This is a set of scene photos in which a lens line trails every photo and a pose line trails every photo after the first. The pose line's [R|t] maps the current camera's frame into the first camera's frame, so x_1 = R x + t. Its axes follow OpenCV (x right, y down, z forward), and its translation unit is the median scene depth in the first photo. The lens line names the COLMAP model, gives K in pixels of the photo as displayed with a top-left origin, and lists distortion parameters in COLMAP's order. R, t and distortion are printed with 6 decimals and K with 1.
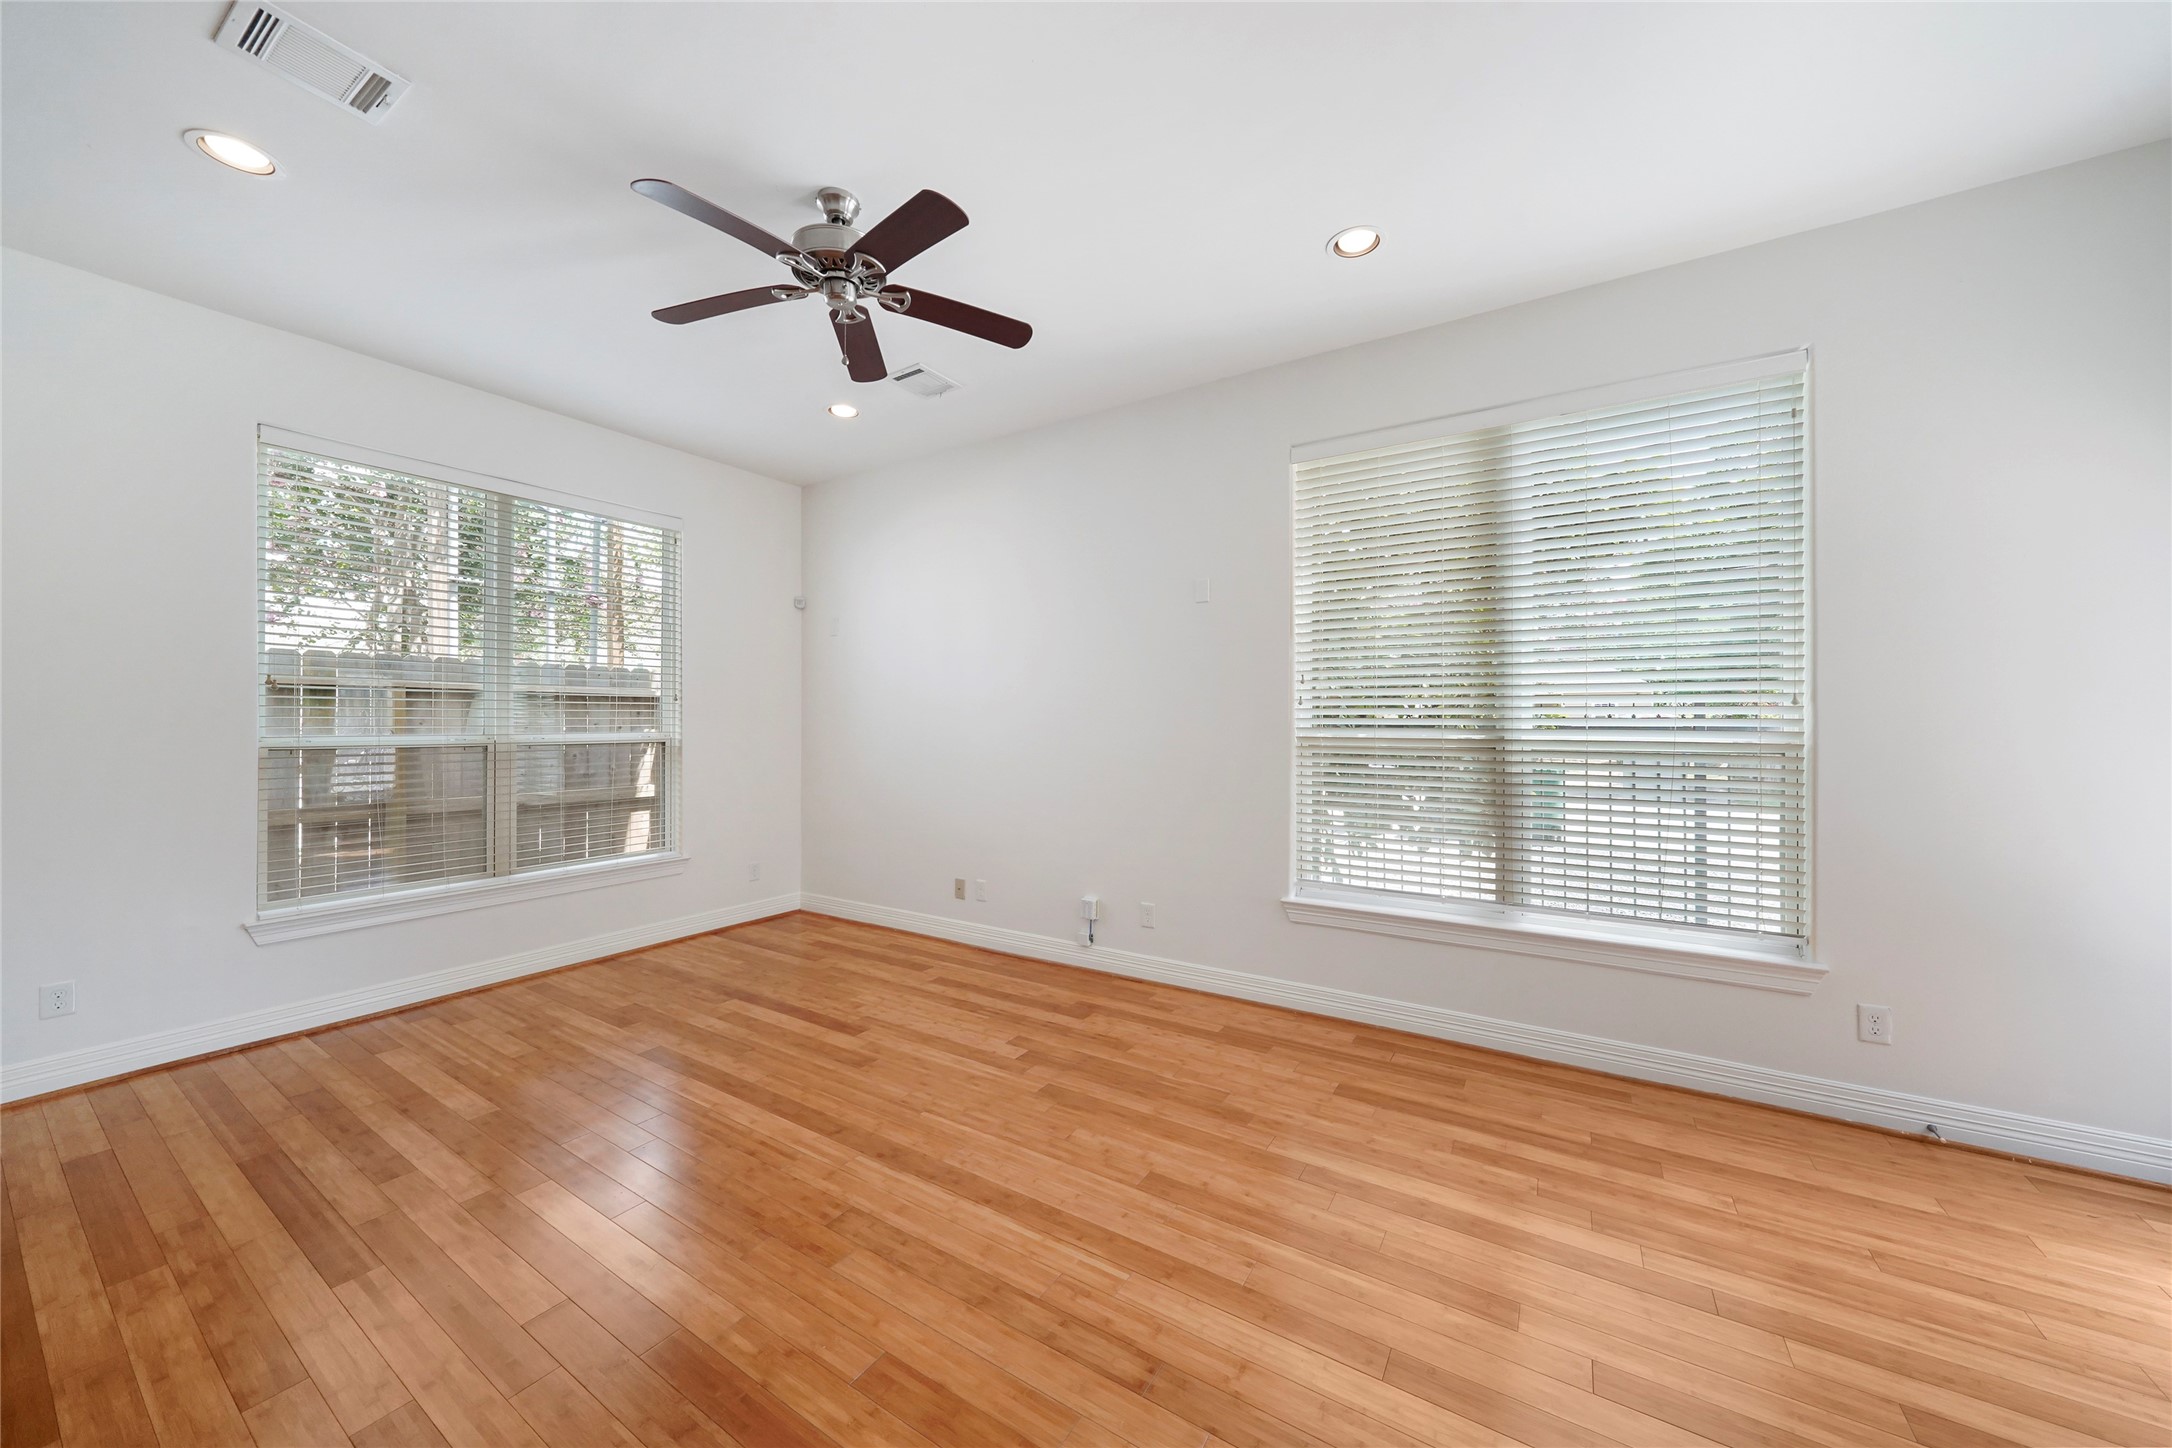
lens RADIAL K [[765.5, 0, 1091.2], [0, 765.5, 721.7], [0, 0, 1]] dist [-0.008875, 0.000199]
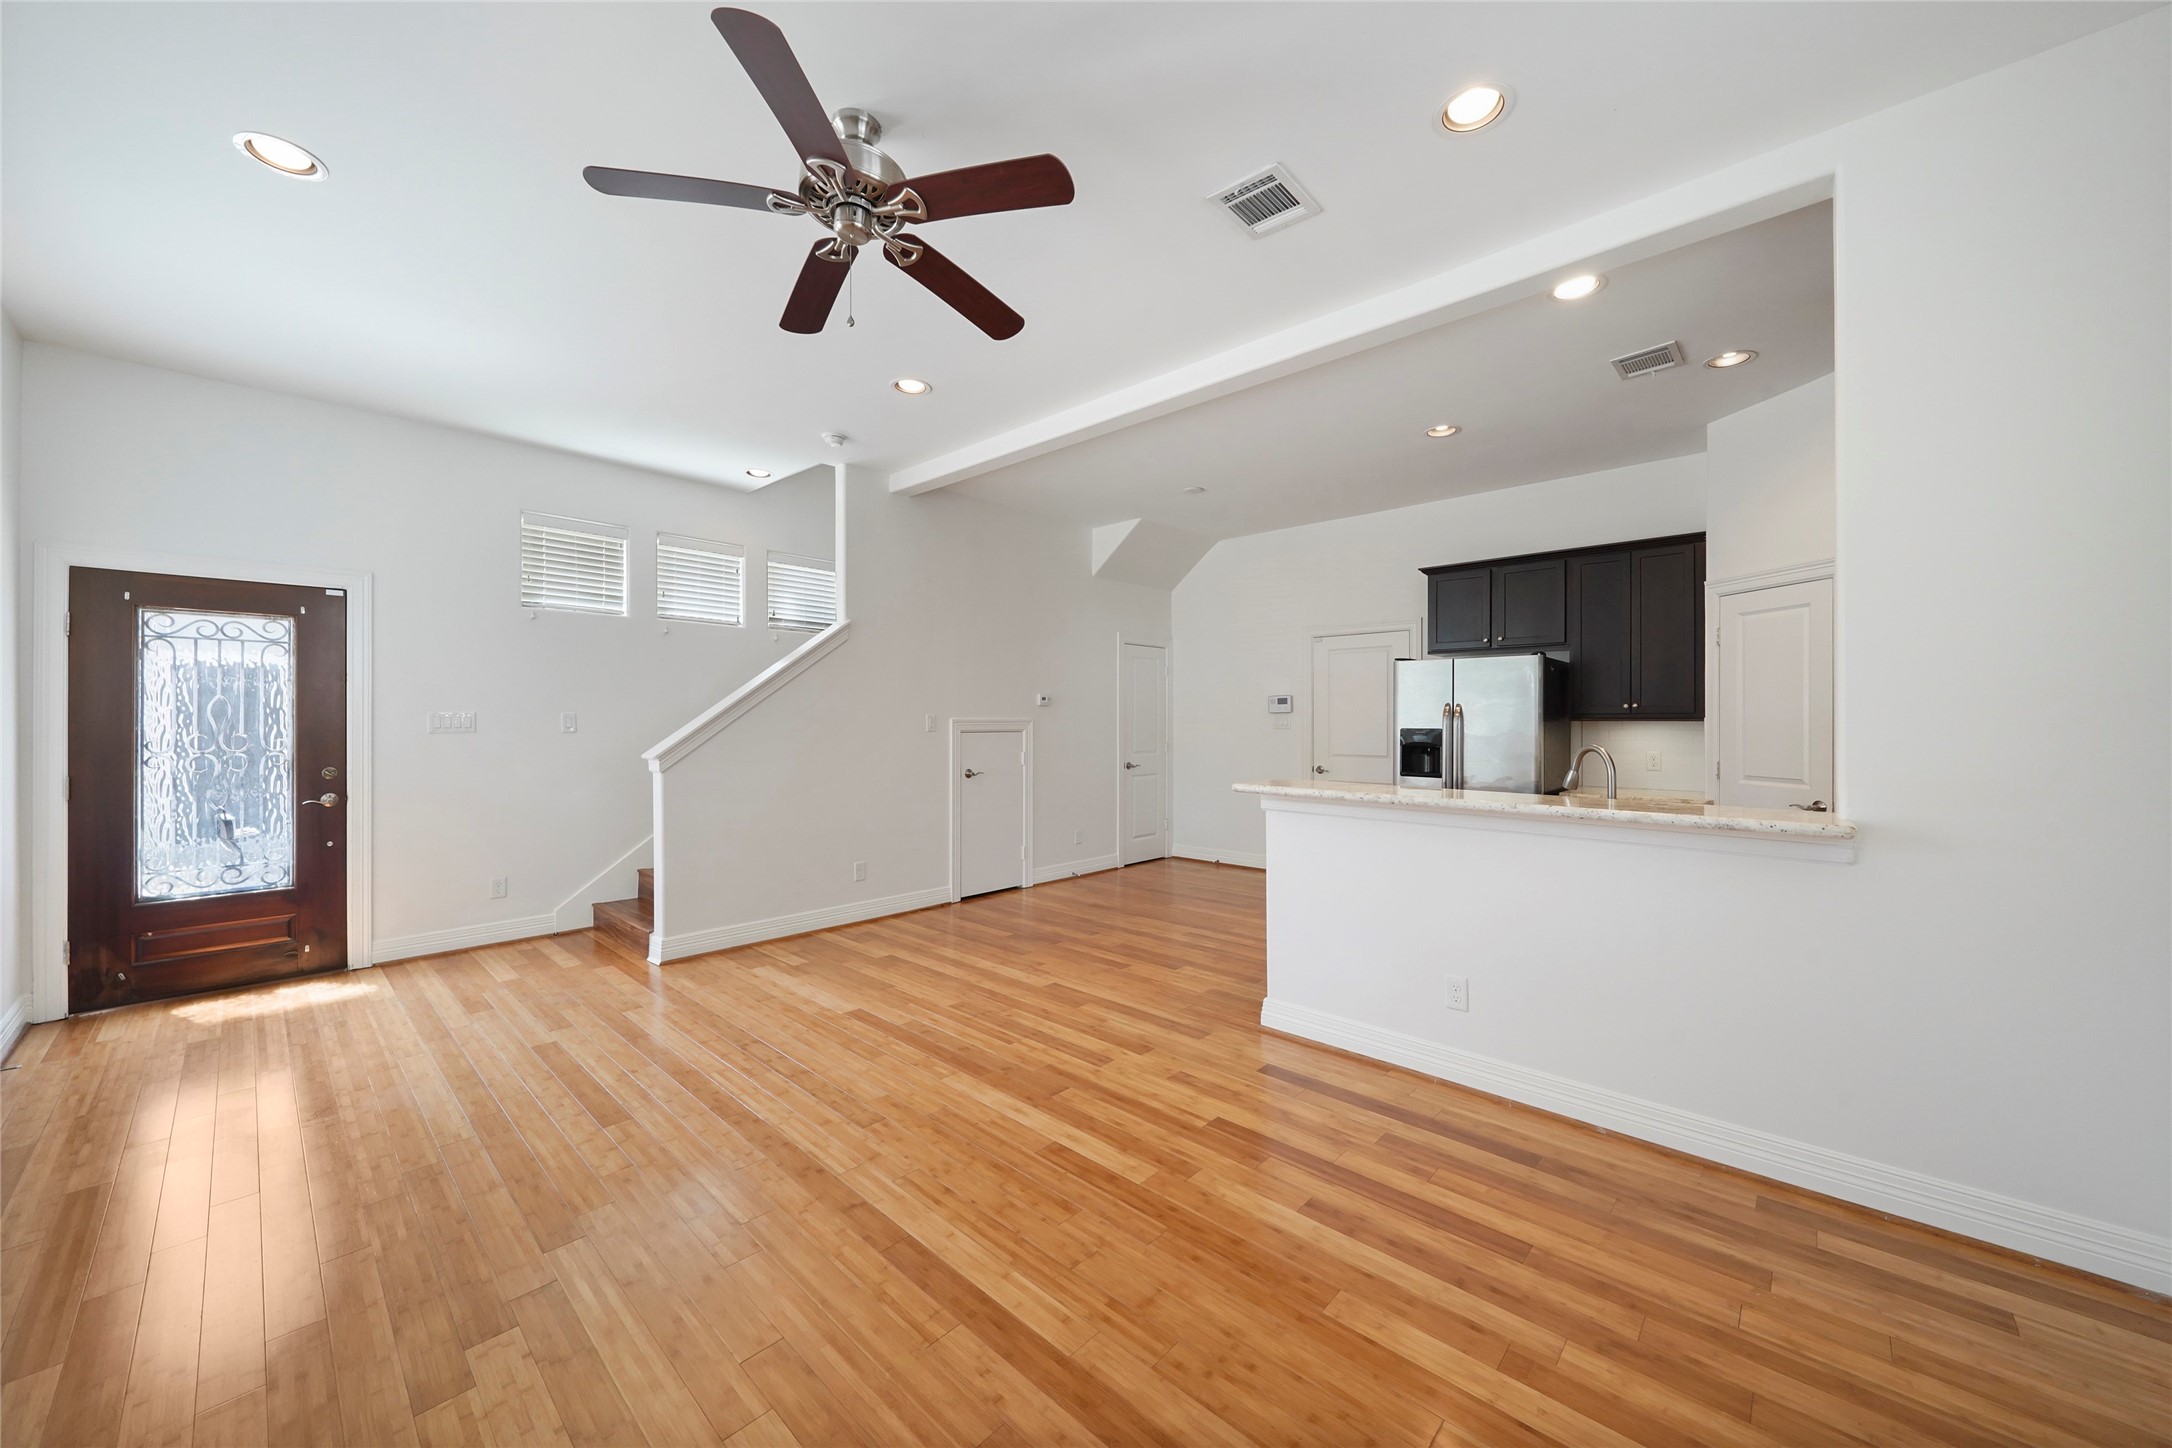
lens RADIAL K [[765.5, 0, 1086.7], [0, 765.5, 721.5], [0, 0, 1]] dist [-0.008875, 0.000199]
pose [[-0.983274, -0.000496, 0.182130, -0.554867], [-0.000070, 0.999997, 0.002347, 0.000475], [-0.182131, 0.002295, -0.983272, 1.337181]]
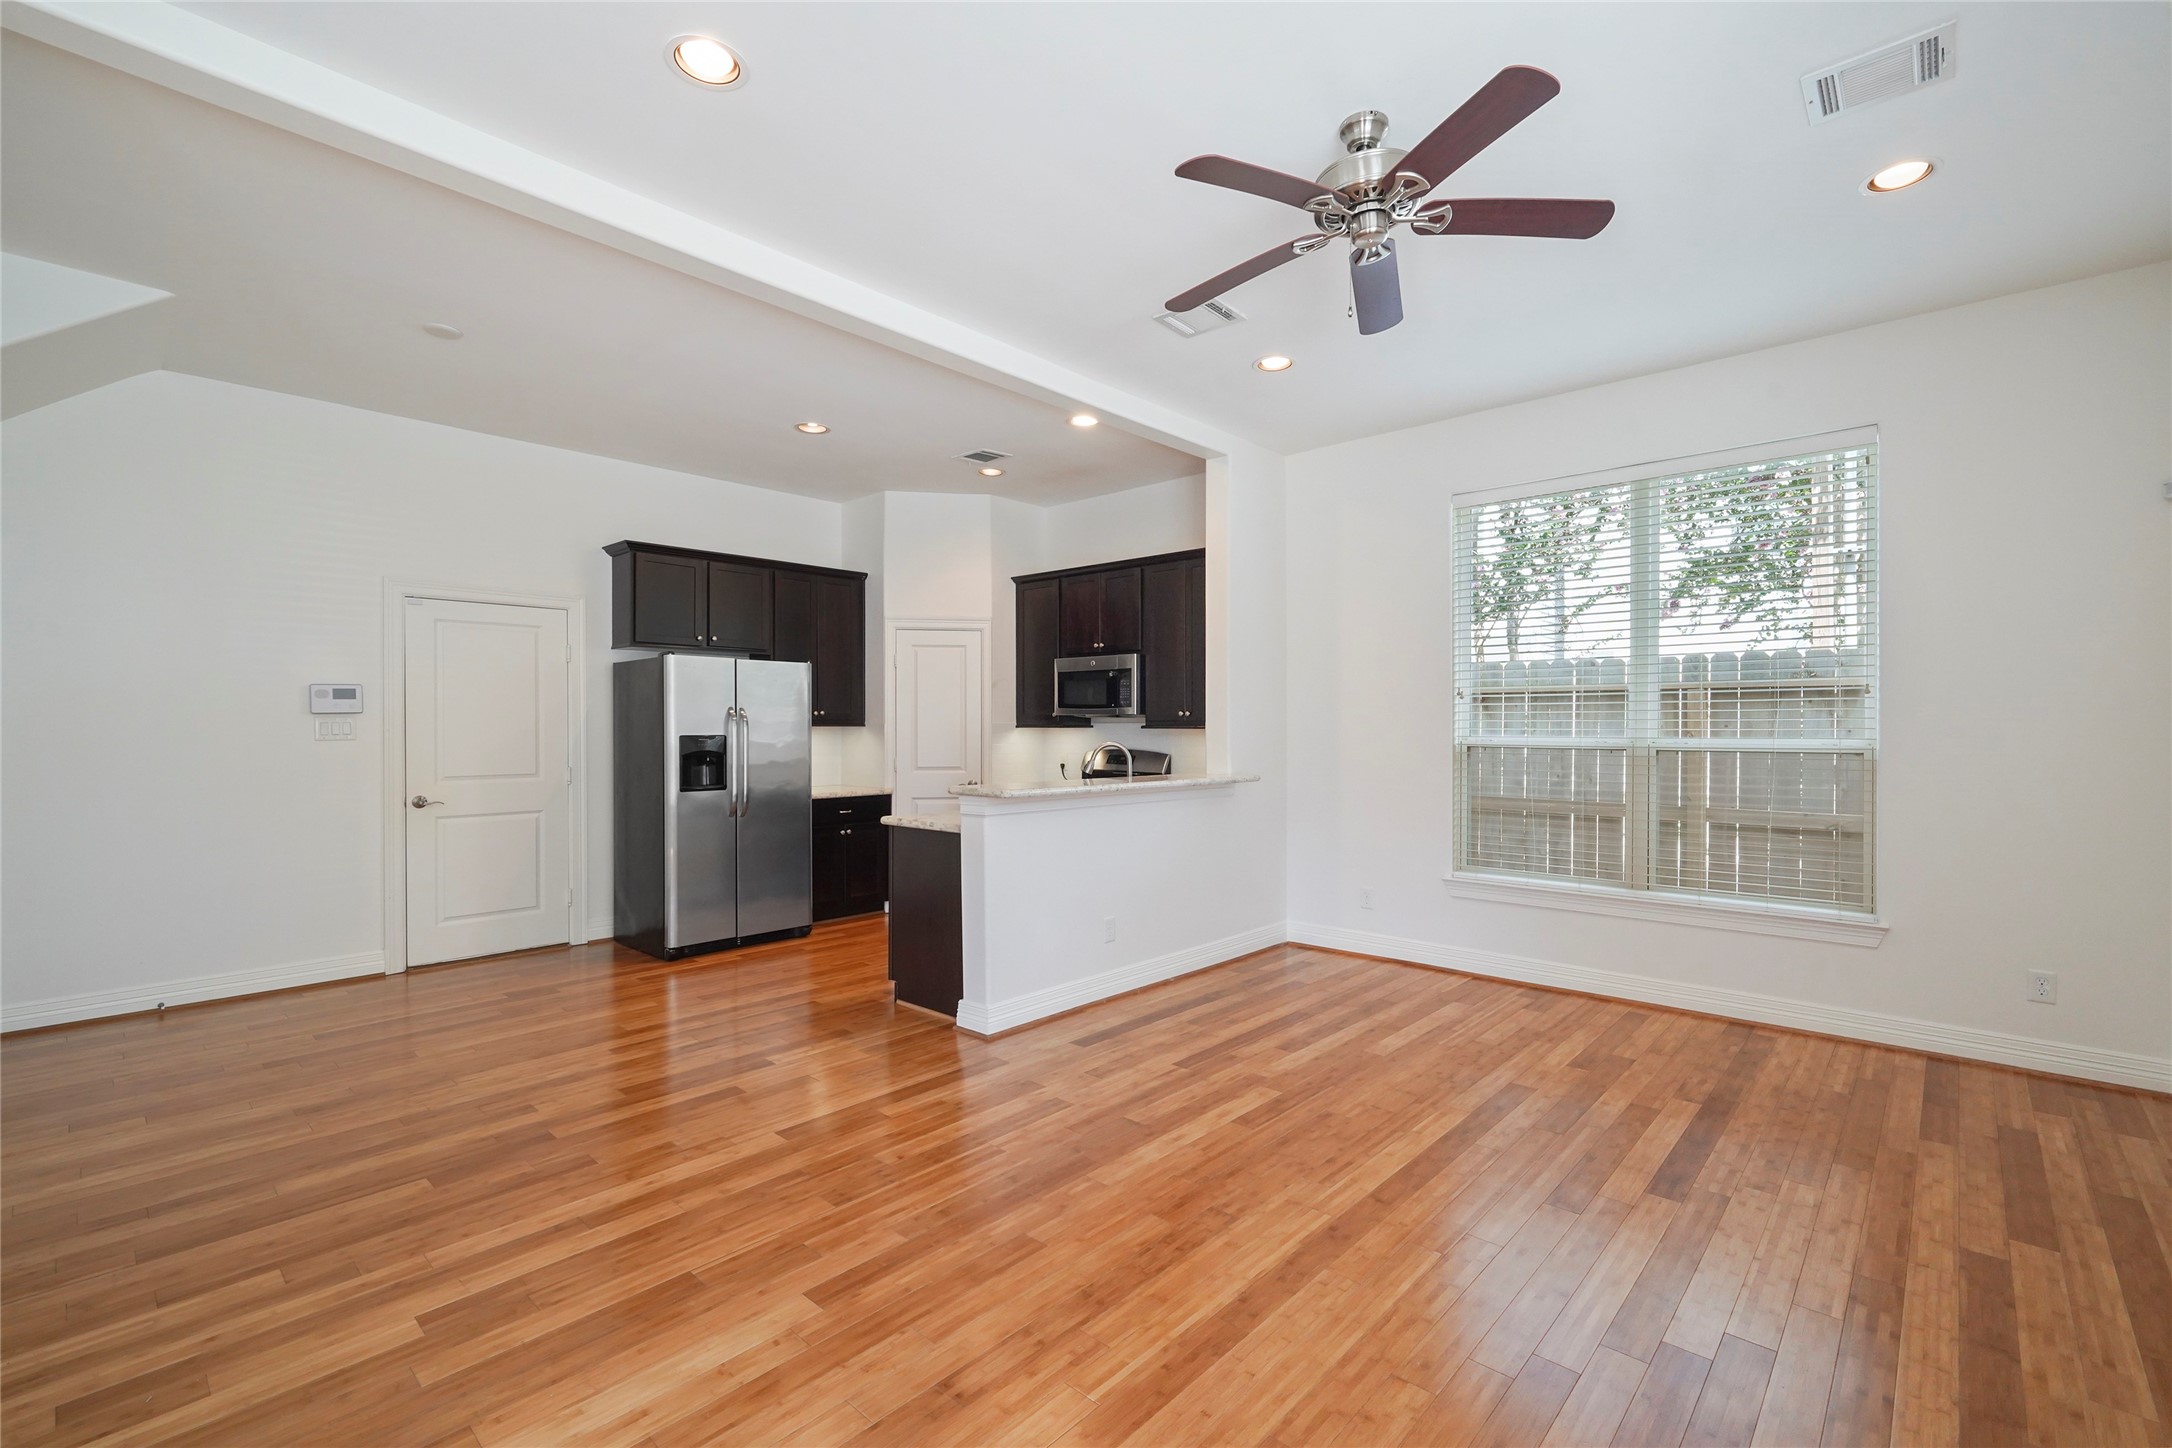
lens RADIAL K [[940.9, 0, 1085.9], [0, 940.9, 727.0], [0, 0, 1]] dist [-0.003482, -0.000391]
pose [[-0.195865, 0.002066, -0.980629, 0.579142], [0.000604, 0.999998, 0.001986, 0.001225], [0.980631, -0.000203, -0.195866, 0.663963]]
